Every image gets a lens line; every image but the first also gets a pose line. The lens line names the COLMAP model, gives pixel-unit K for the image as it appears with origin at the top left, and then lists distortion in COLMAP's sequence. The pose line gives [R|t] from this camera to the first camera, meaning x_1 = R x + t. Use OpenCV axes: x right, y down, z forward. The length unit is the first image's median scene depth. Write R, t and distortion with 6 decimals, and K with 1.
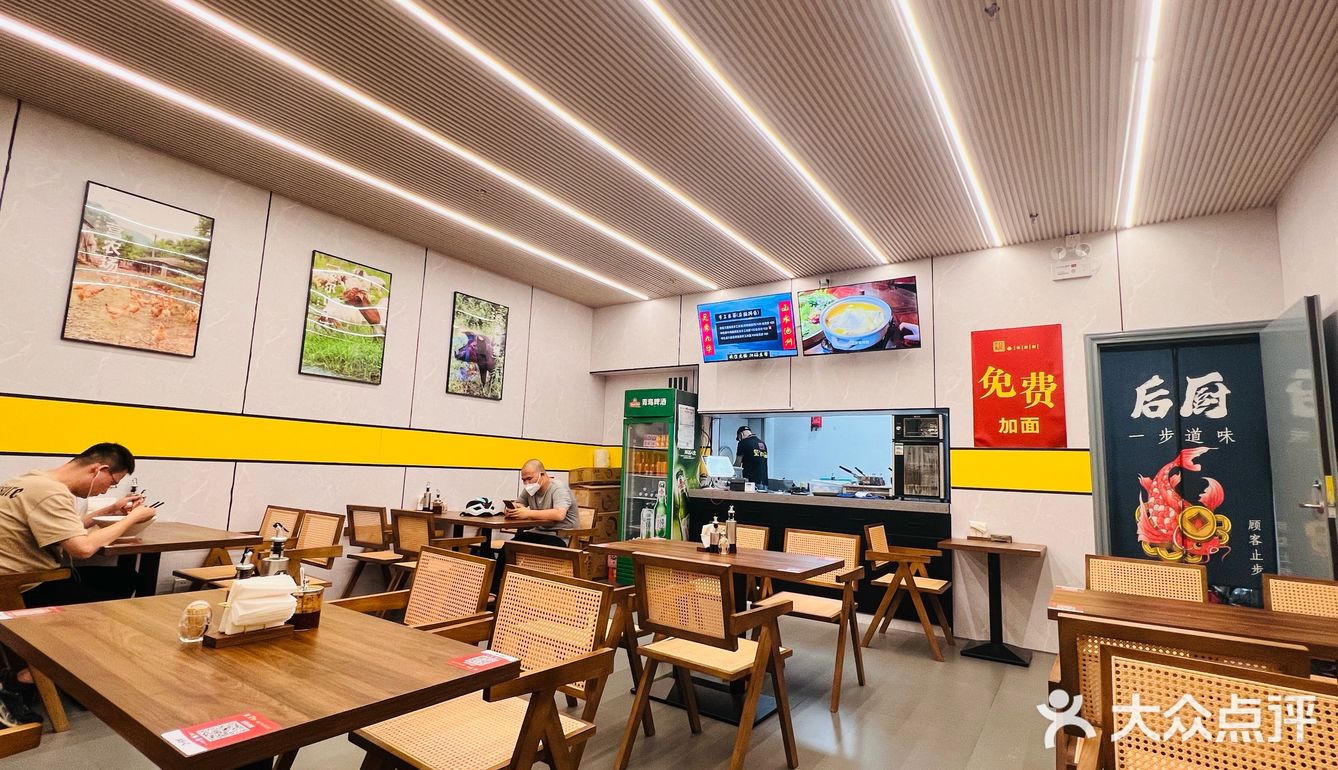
lens RADIAL K [[624.0, 0, 669.0], [0, 624.0, 385.0], [0, 0, 1]] dist [0.000753, -0.000006]
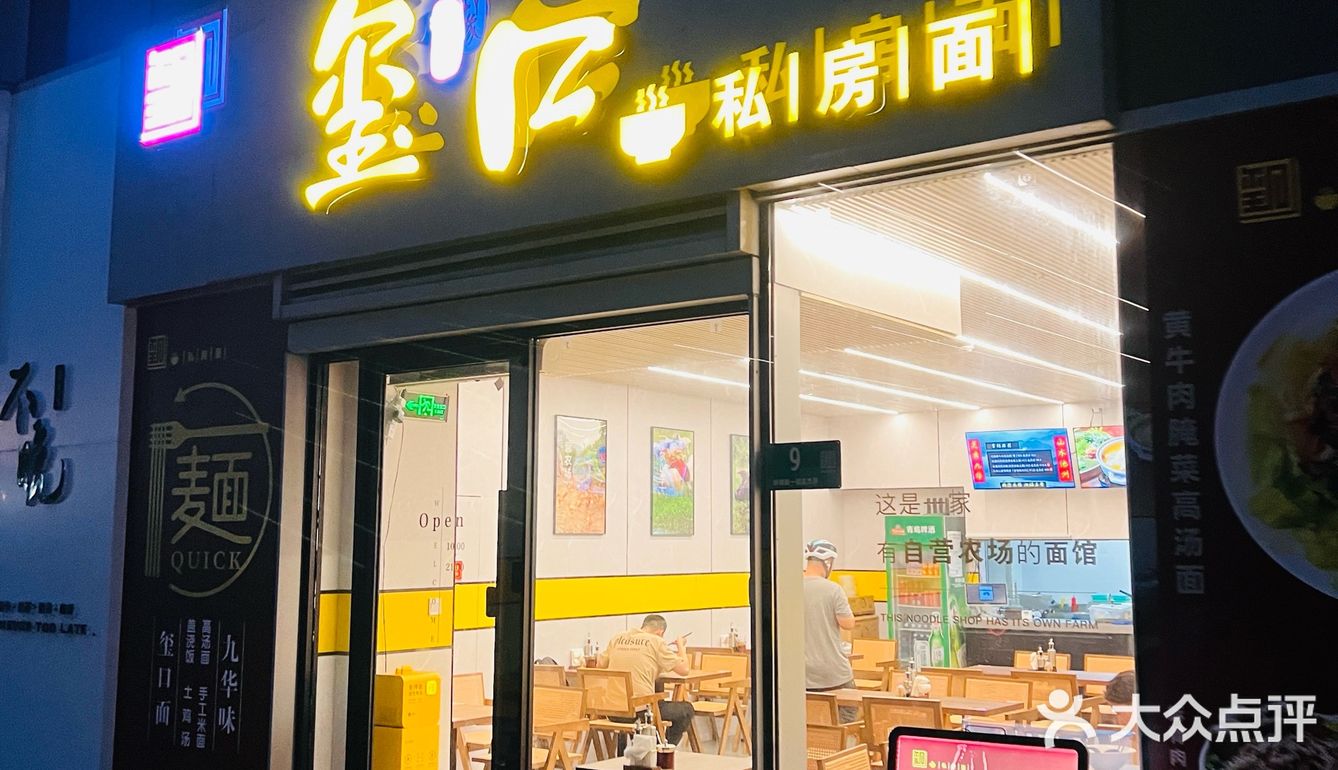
lens RADIAL K [[1371.4, 0, 667.6], [0, 1371.4, 359.6], [0, 0, 1]] dist [0.141568, -0.002469]
pose [[0.998683, -0.042133, -0.029281, -0.373108], [0.042096, 0.999112, -0.001869, -0.270885], [0.029333, 0.000634, 0.999569, -1.257863]]
